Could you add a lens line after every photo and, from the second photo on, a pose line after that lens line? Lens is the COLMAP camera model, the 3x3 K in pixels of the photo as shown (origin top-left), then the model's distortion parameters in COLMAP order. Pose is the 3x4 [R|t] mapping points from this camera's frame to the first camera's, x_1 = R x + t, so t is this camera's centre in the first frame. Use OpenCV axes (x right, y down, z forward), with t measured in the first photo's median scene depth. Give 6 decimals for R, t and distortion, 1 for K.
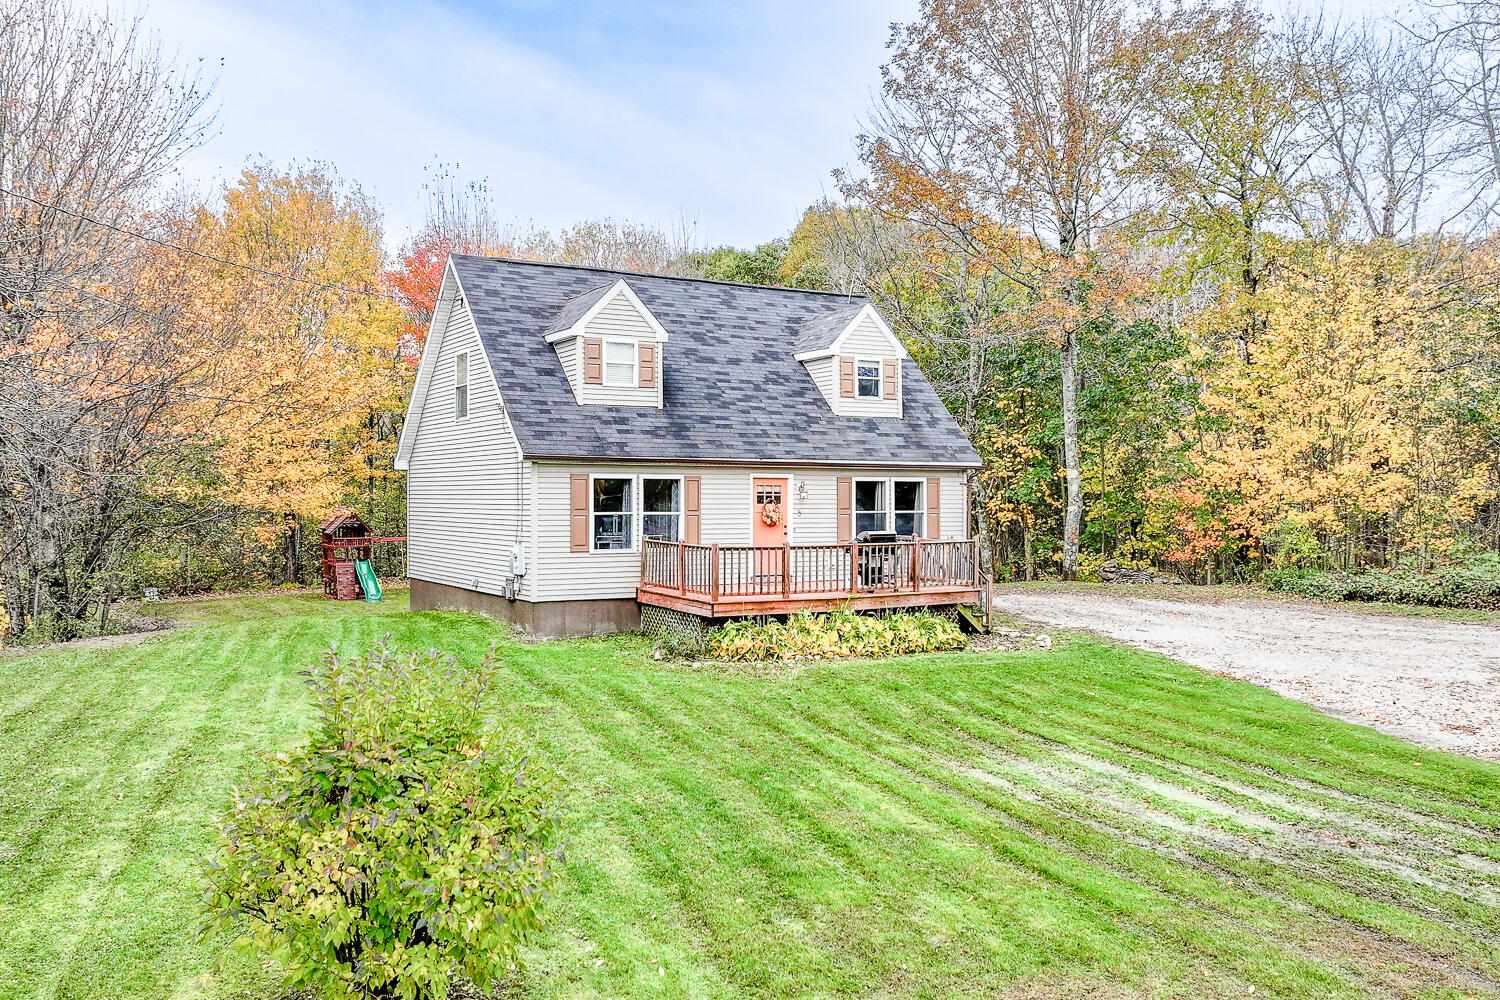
lens RADIAL K [[1253.8, 0, 750.0], [0, 1253.8, 500.0], [0, 0, 1]] dist [-0.011510, -0.006381]
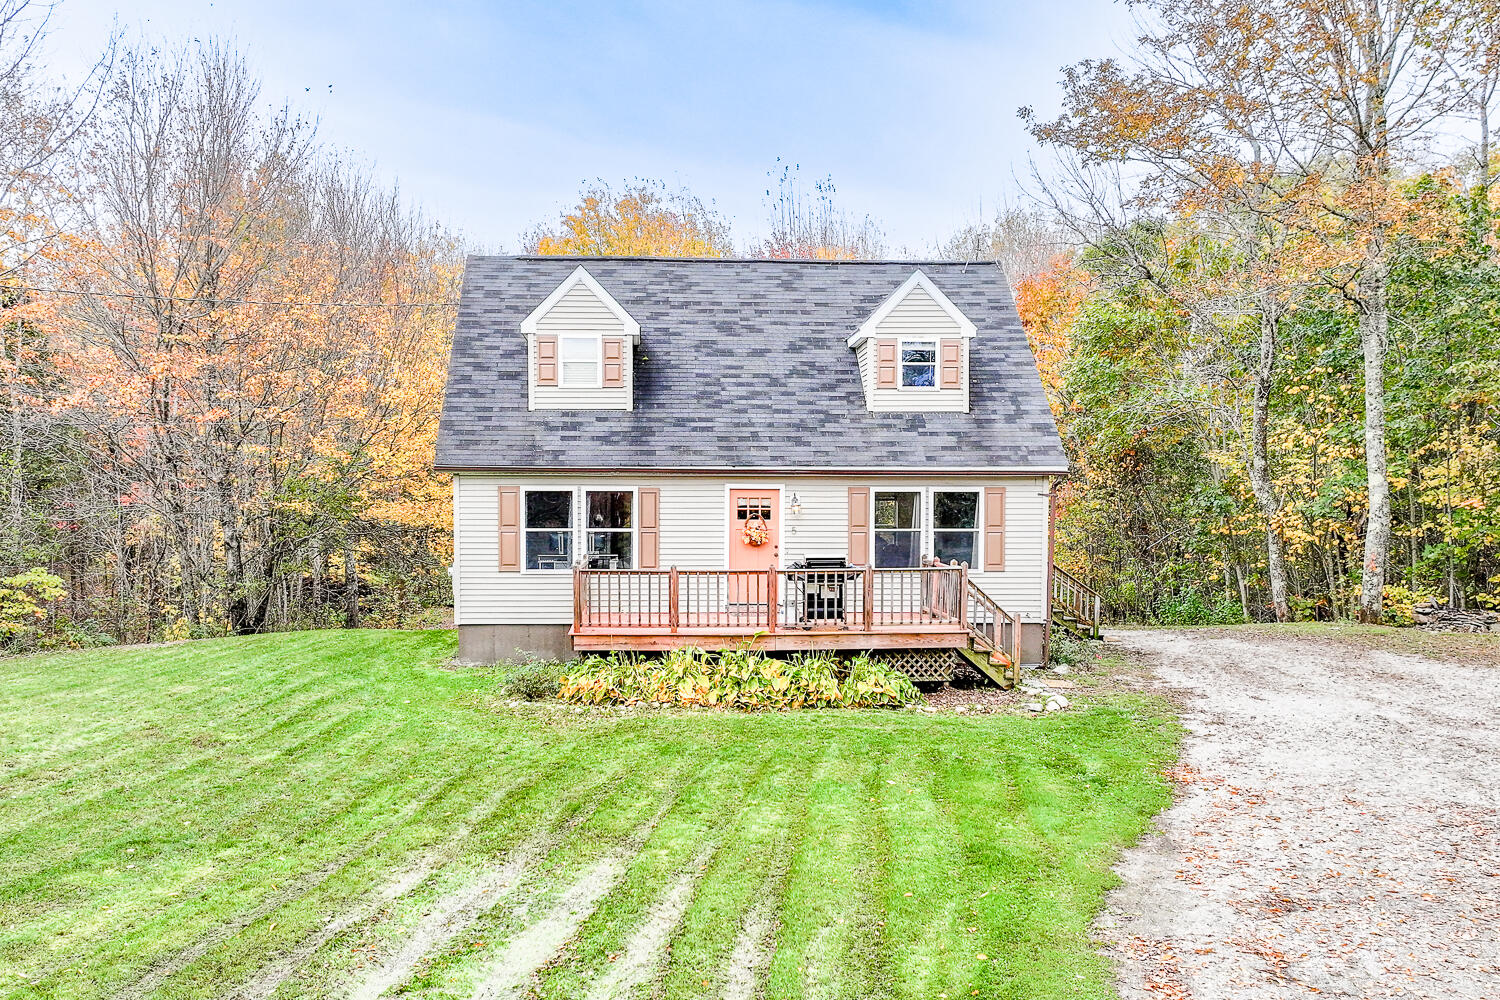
lens RADIAL K [[1268.6, 0, 705.3], [0, 1268.6, 573.8], [0, 0, 1]] dist [0.004154, -0.003653]
pose [[0.887709, 0.021531, -0.459901, 0.381337], [-0.000373, 0.998939, 0.046047, 0.000168], [0.460405, -0.040704, 0.886775, 0.226140]]
